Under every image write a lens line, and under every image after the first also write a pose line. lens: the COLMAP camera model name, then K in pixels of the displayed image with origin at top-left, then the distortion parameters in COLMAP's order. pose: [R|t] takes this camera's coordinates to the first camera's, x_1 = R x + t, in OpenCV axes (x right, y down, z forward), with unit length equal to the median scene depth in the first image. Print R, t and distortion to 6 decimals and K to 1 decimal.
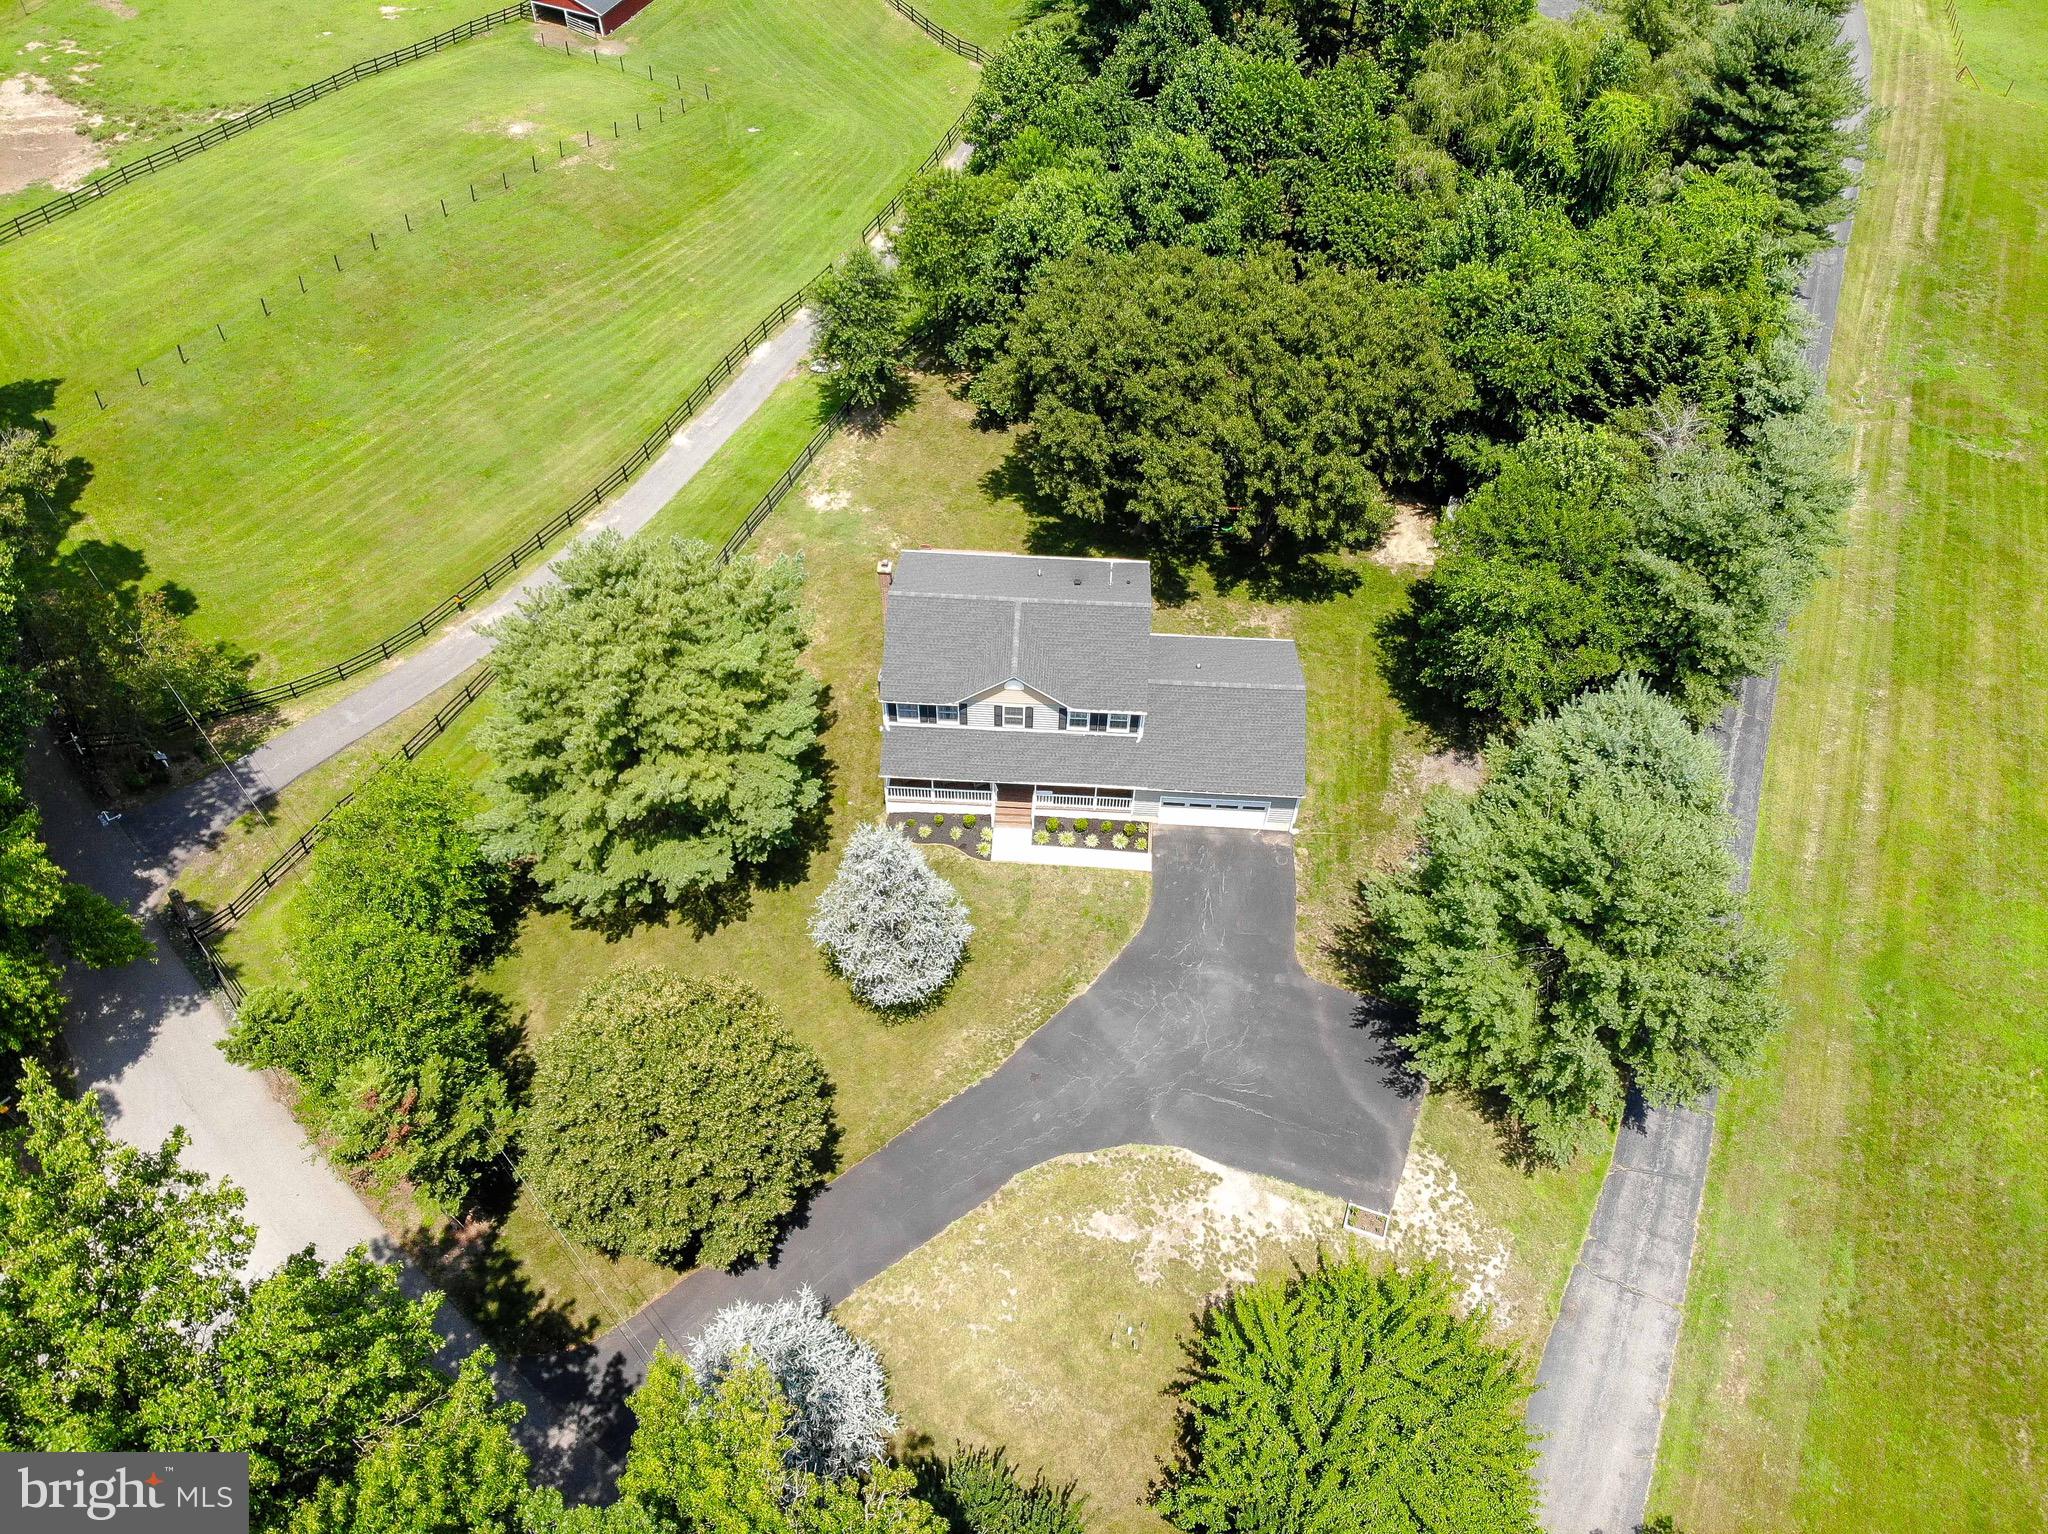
lens RADIAL K [[1492.5, 0, 1016.3], [0, 1492.5, 753.3], [0, 0, 1]] dist [0.107593, -0.234914]
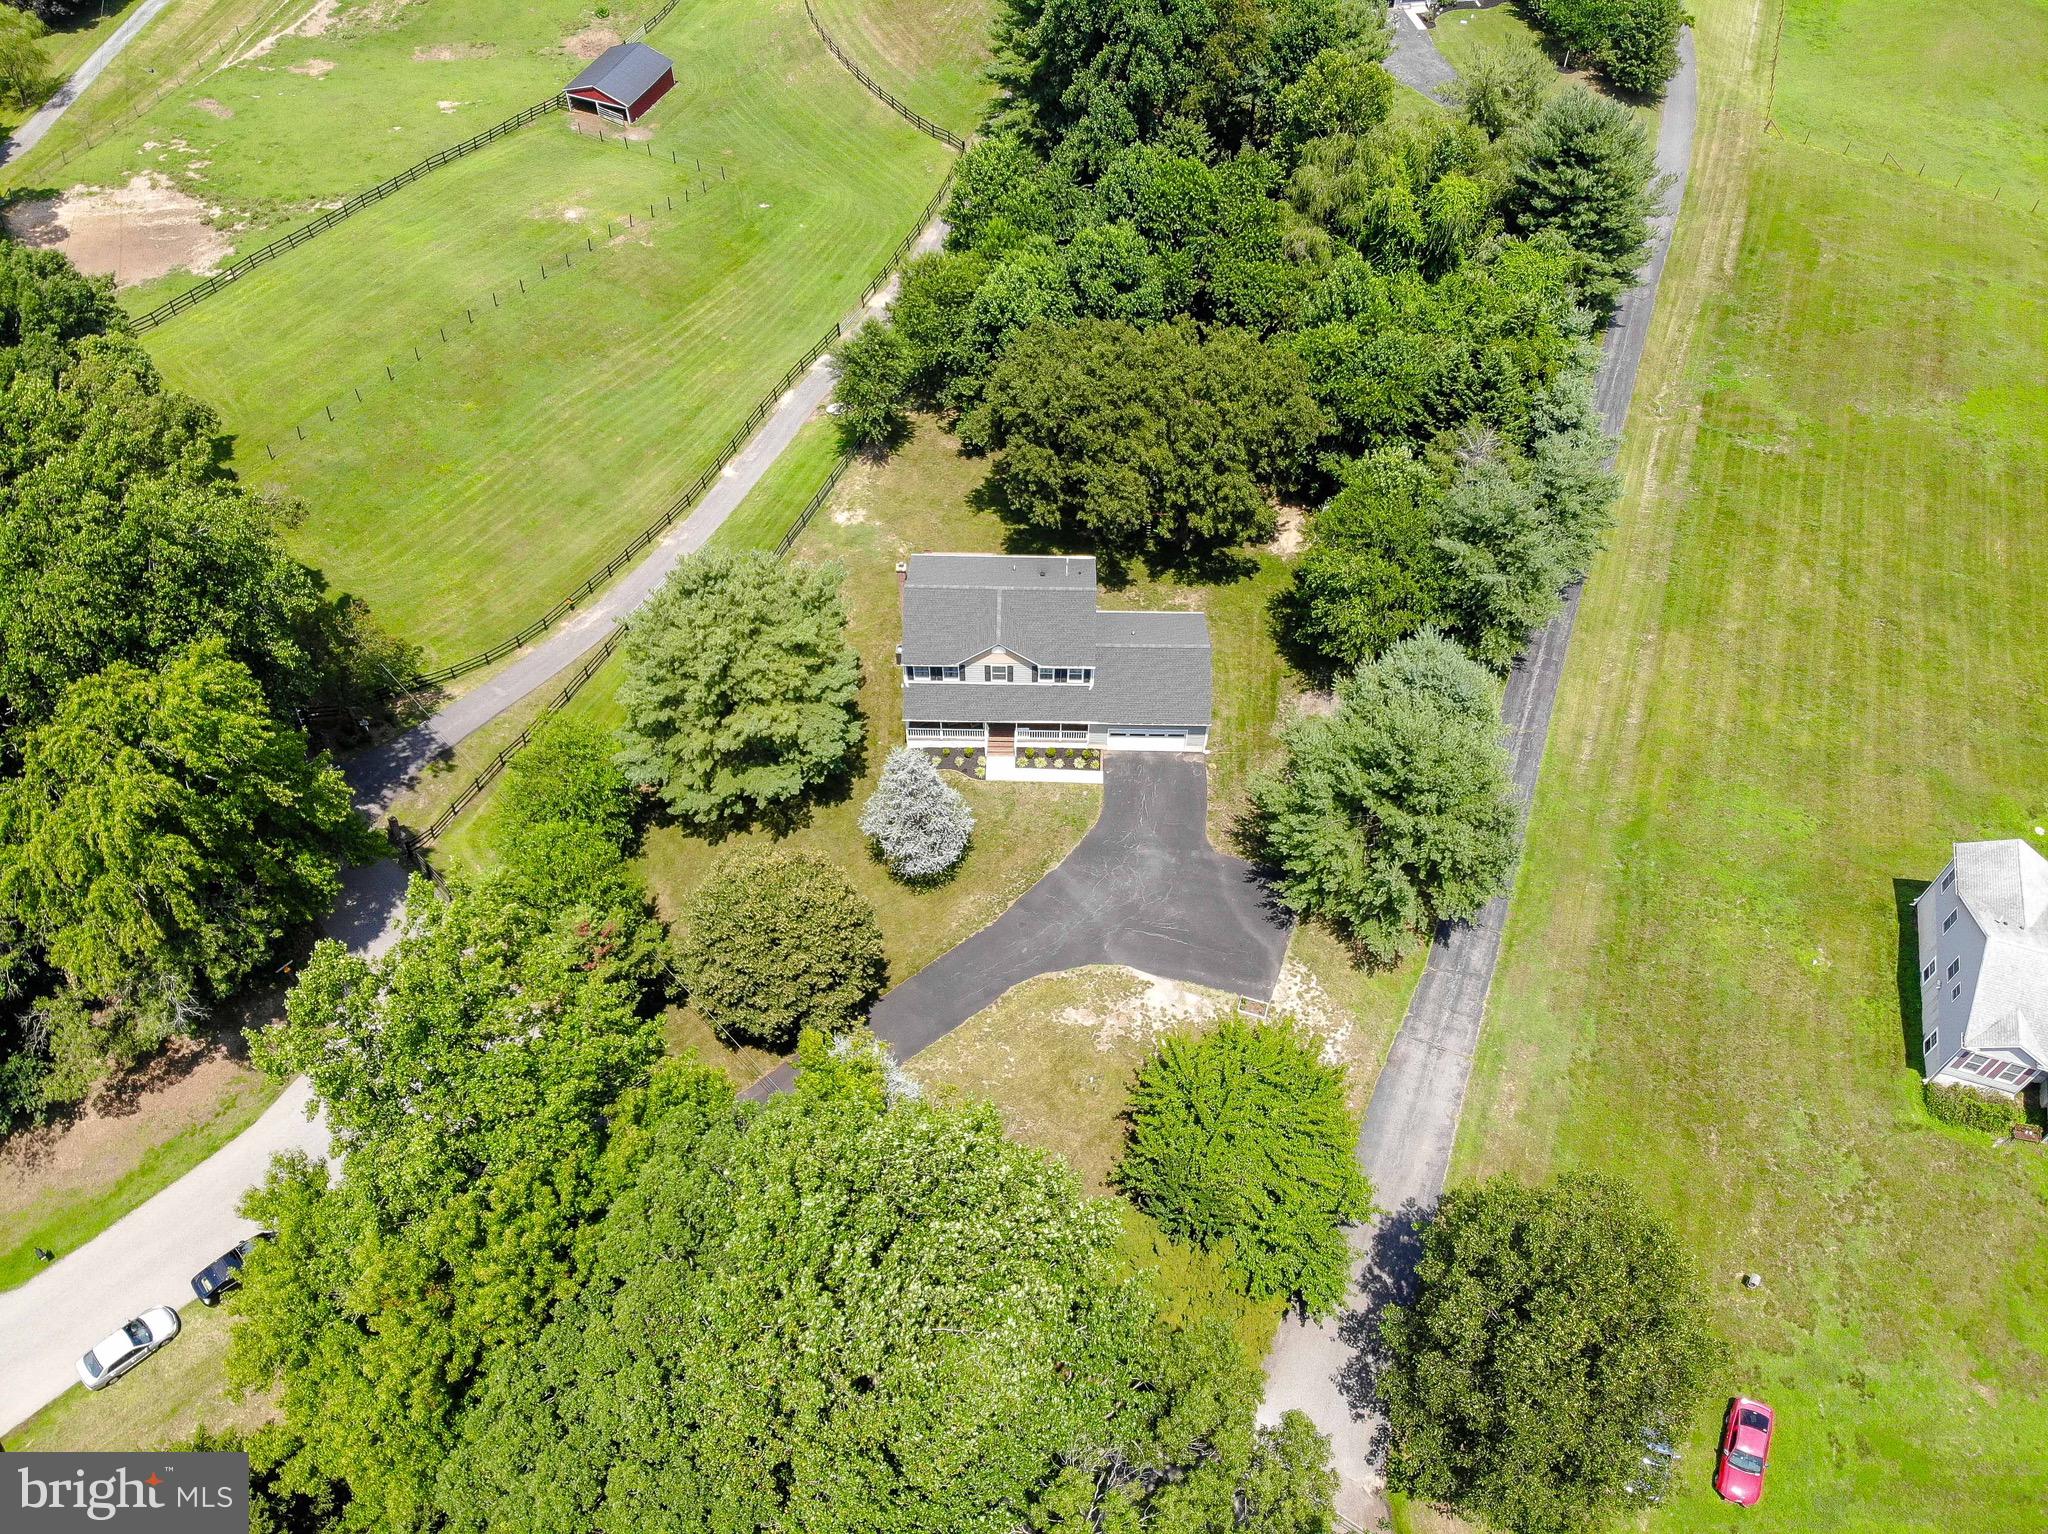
lens RADIAL K [[1483.2, 0, 1014.4], [0, 1483.2, 764.9], [0, 0, 1]] dist [0.183430, -0.401638]
pose [[0.999424, -0.032078, 0.011097, -0.005106], [0.031976, 0.999446, 0.009227, 0.045249], [-0.011387, -0.008867, 0.999896, -0.352173]]
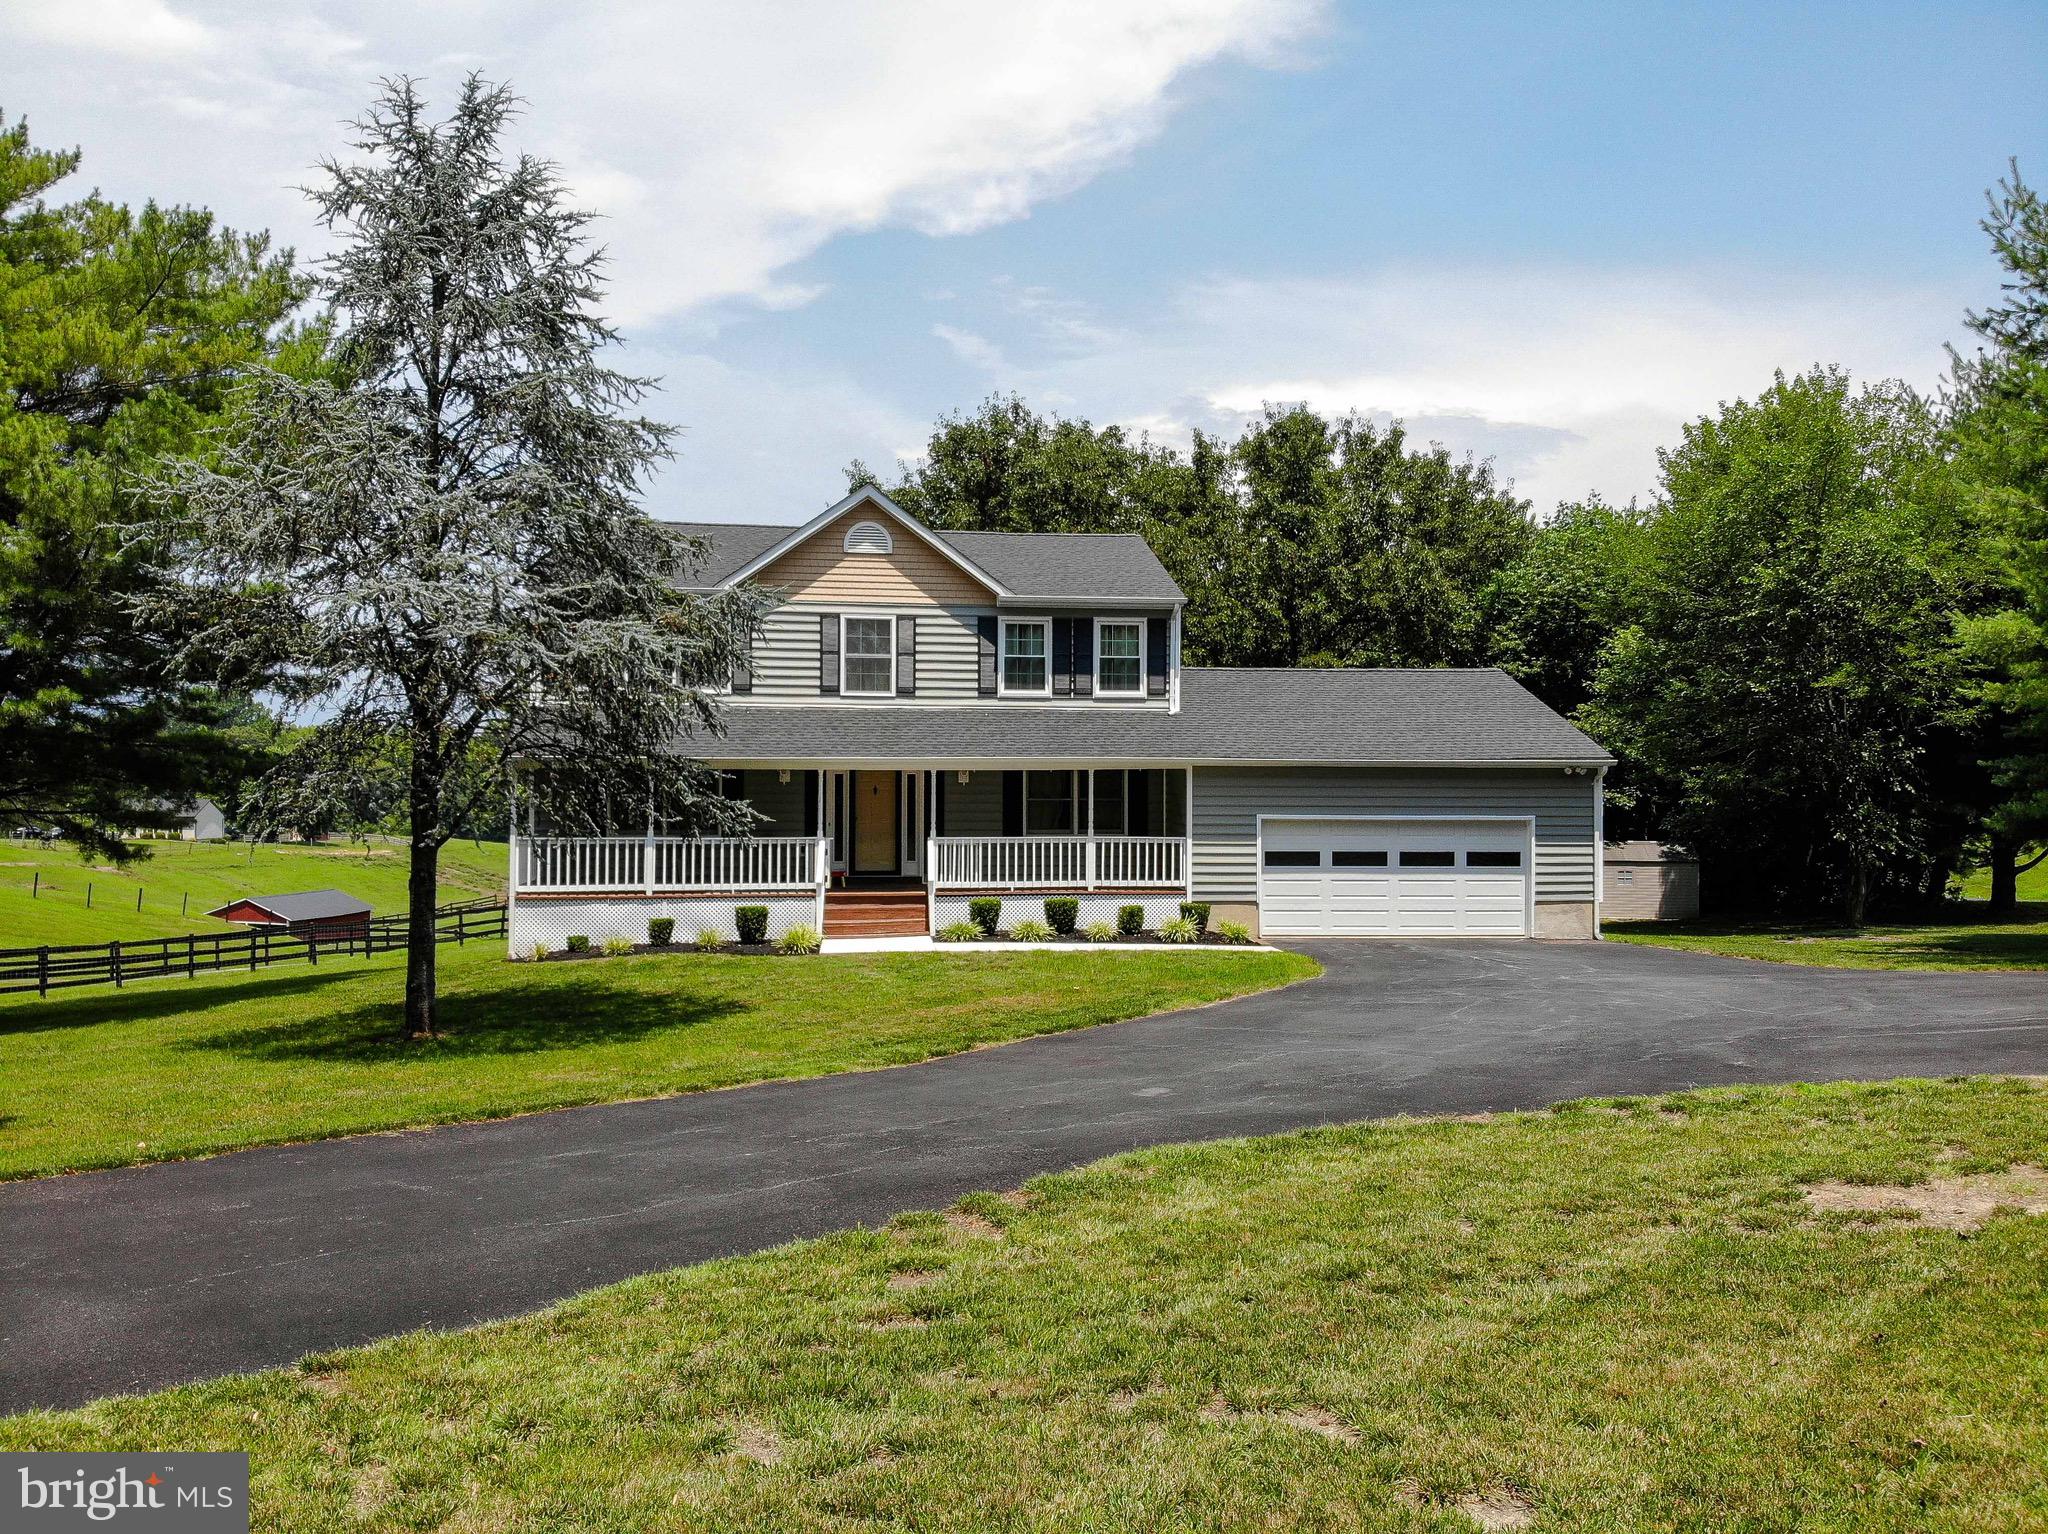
lens RADIAL K [[1483.2, 0, 1014.4], [0, 1483.2, 764.9], [0, 0, 1]] dist [0.183430, -0.401638]
pose [[0.985657, 0.005675, 0.168663, -0.029416], [0.129616, 0.614566, -0.778144, 0.302724], [-0.108071, 0.788845, 0.605016, 0.735644]]
